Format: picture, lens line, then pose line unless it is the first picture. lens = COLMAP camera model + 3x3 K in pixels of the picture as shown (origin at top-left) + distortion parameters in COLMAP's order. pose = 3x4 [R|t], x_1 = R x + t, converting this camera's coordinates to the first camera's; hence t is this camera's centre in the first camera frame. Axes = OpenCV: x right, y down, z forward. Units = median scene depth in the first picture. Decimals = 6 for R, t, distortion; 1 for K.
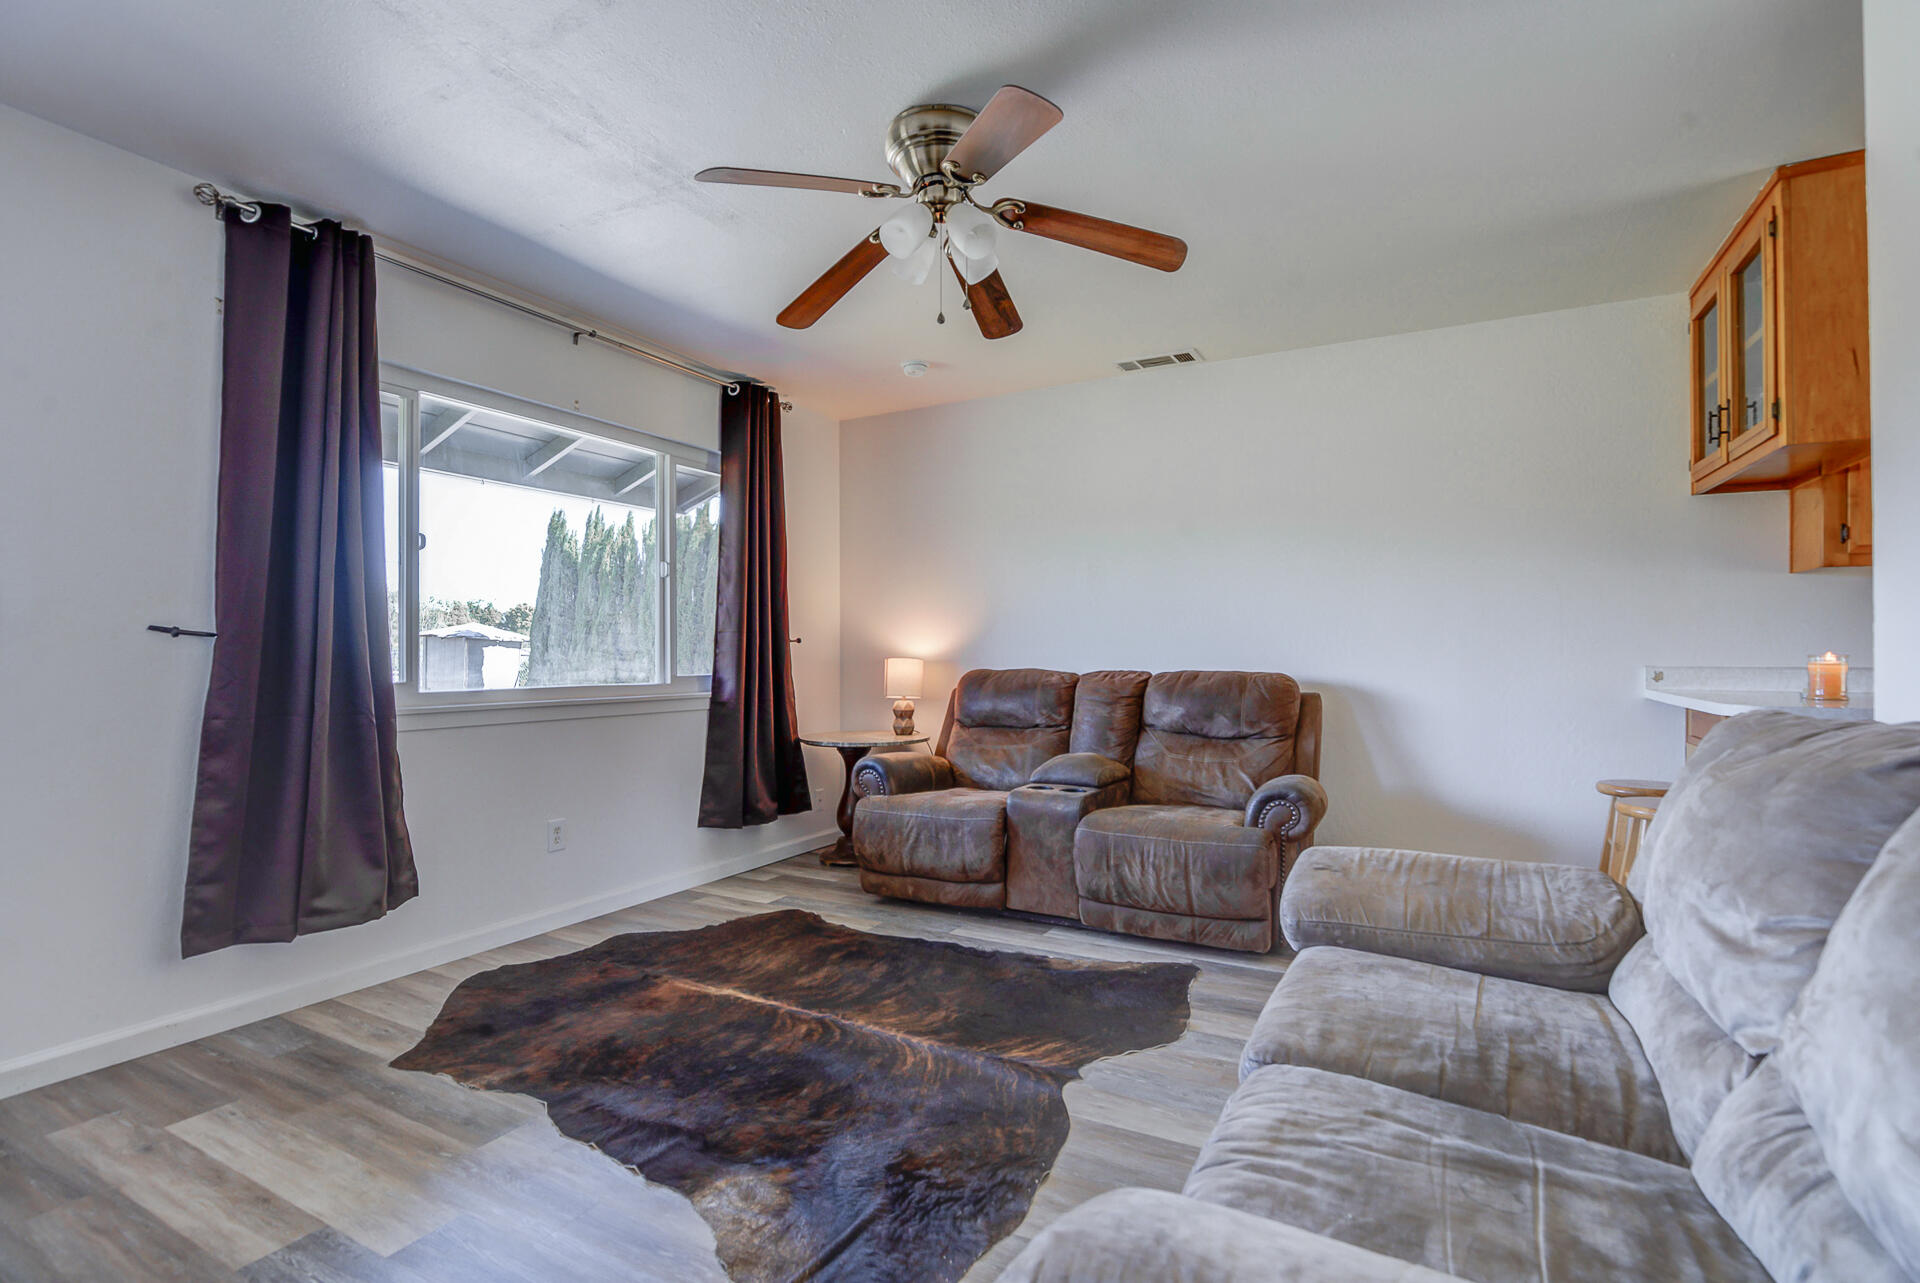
lens RADIAL K [[897.1, 0, 960.1], [0, 897.1, 644.8], [0, 0, 1]] dist [-0.032672, 0.006653]
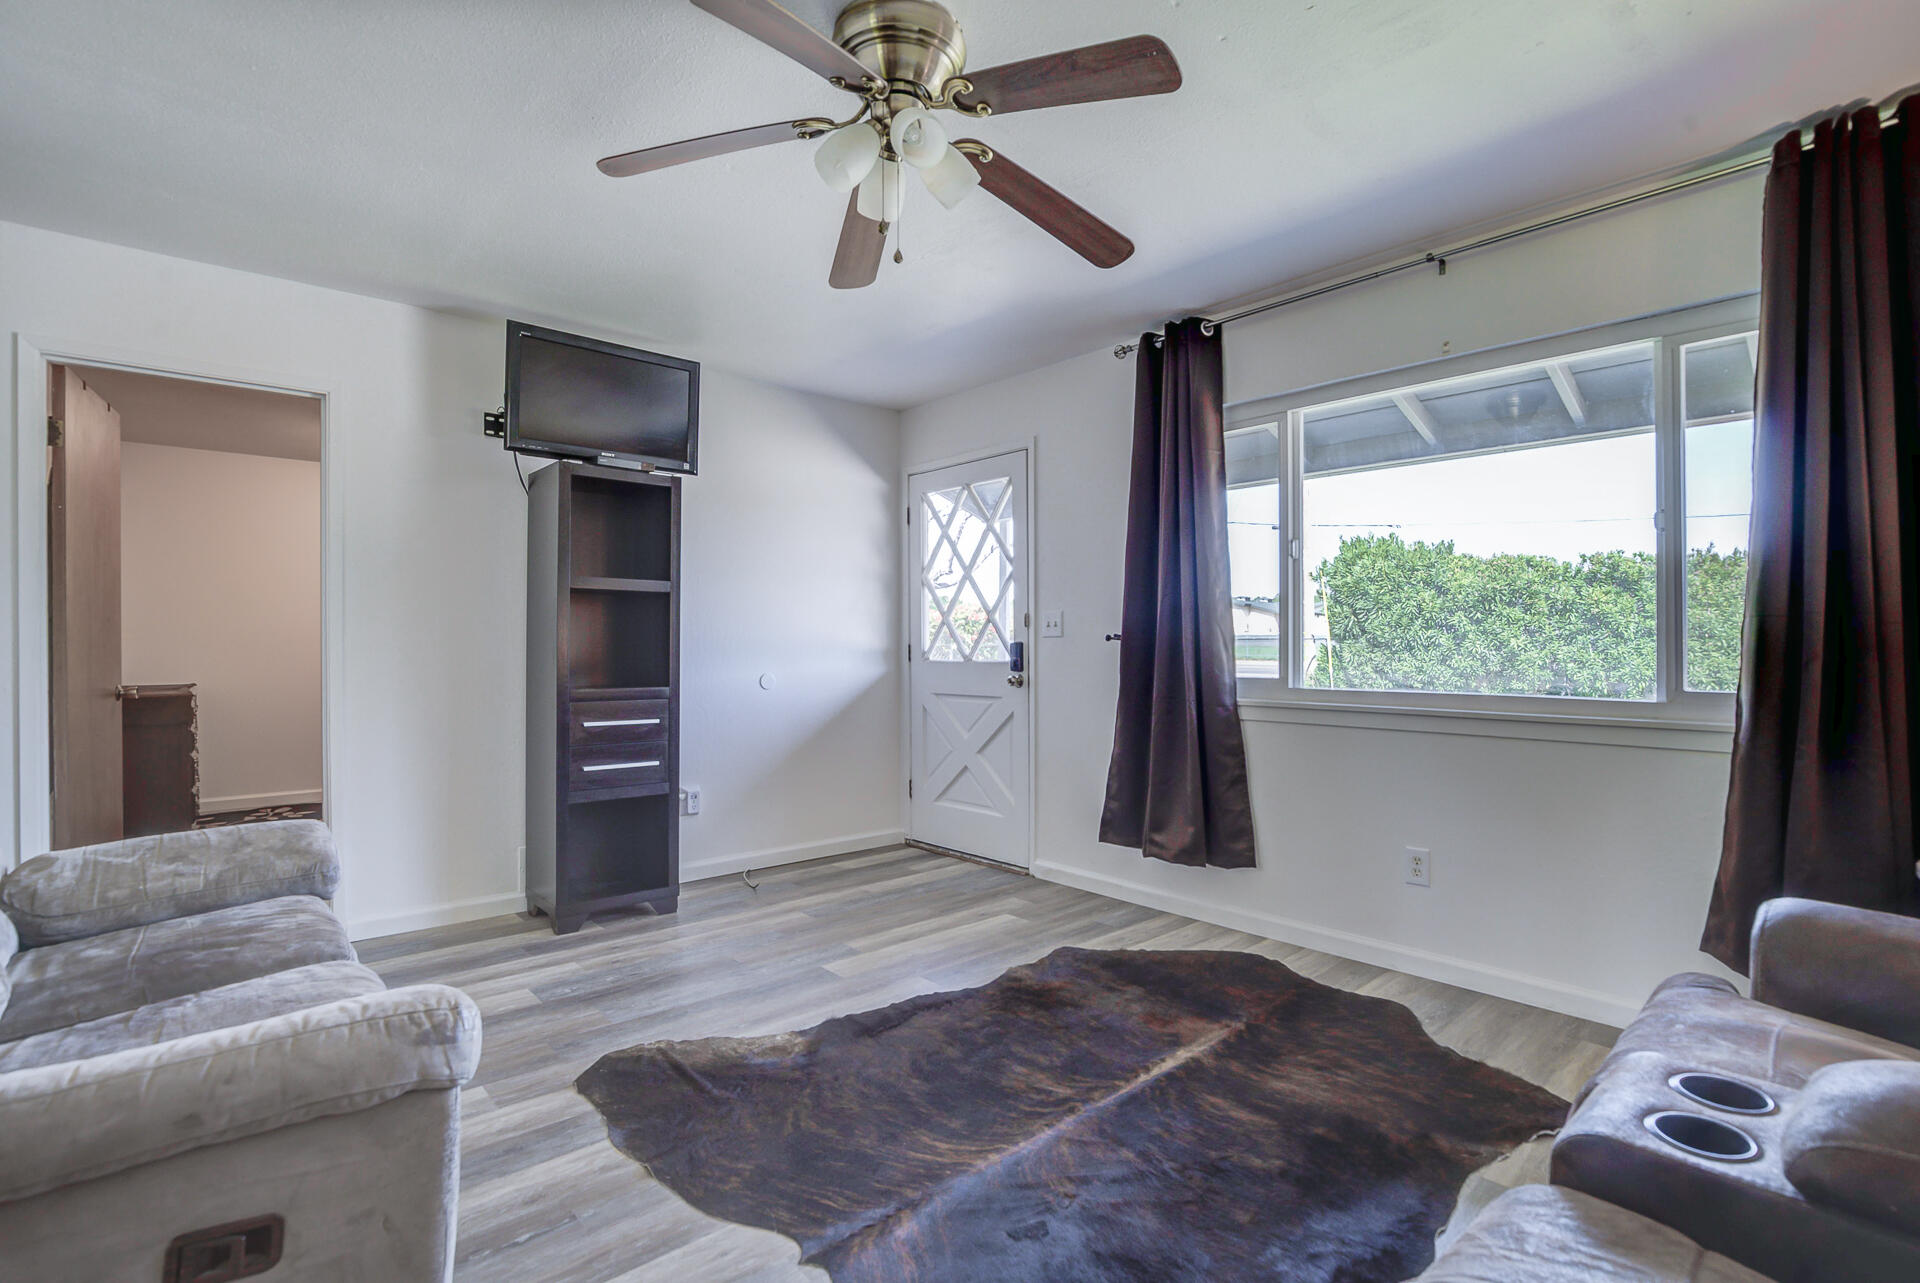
lens RADIAL K [[897.1, 0, 978.3], [0, 897.1, 639.0], [0, 0, 1]] dist [-0.032672, 0.006653]
pose [[-0.321503, -0.000721, -0.946908, 0.531652], [0.008465, 0.999958, -0.003635, -0.004767], [0.946871, -0.009184, -0.321484, 0.958272]]
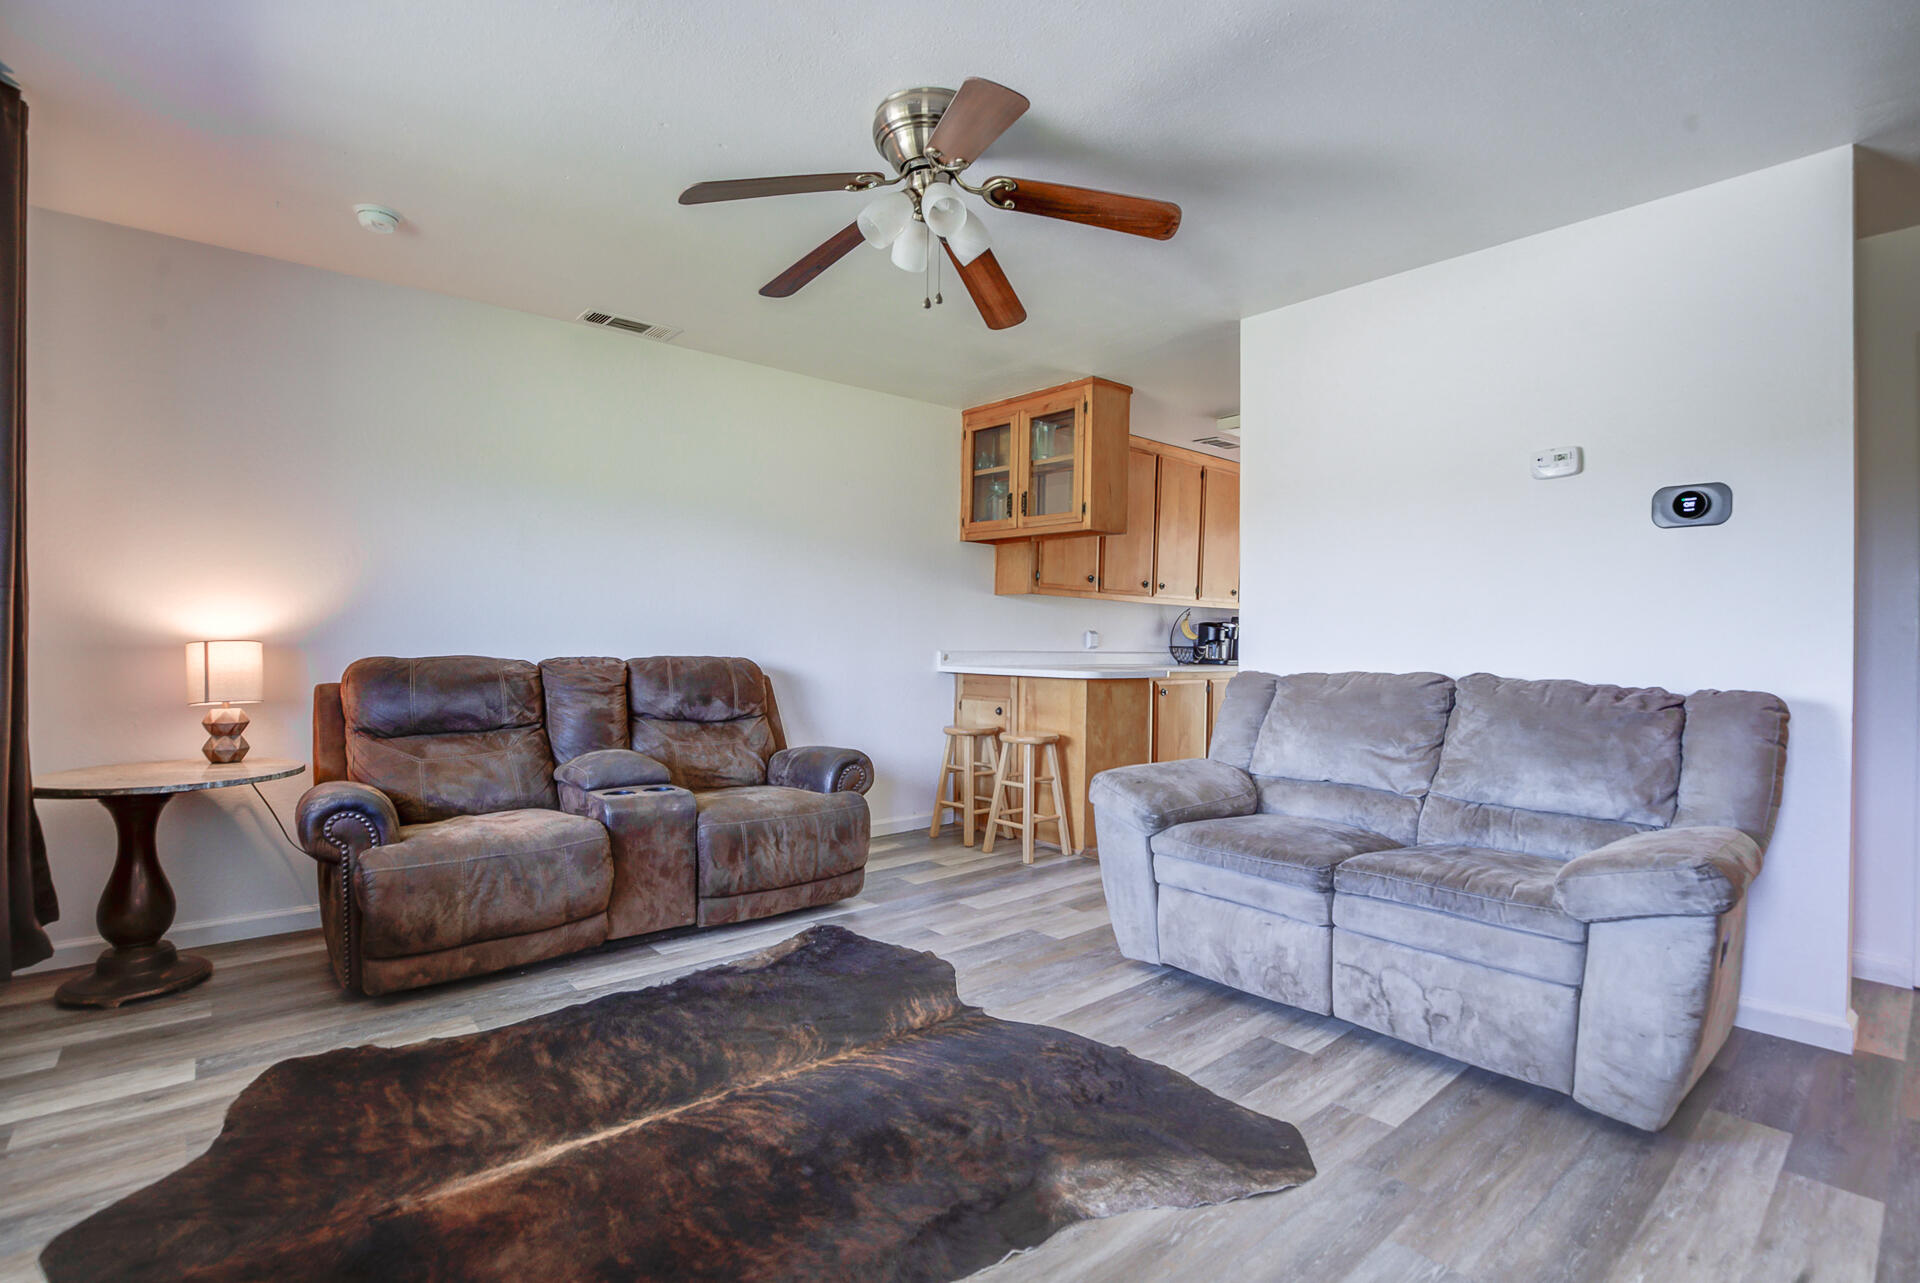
lens RADIAL K [[897.1, 0, 968.2], [0, 897.1, 640.6], [0, 0, 1]] dist [-0.032672, 0.006653]
pose [[0.349131, 0.007410, 0.937045, -0.673543], [-0.018578, 0.999827, -0.000985, 0.008378], [-0.936890, -0.017064, 0.349208, 0.435597]]
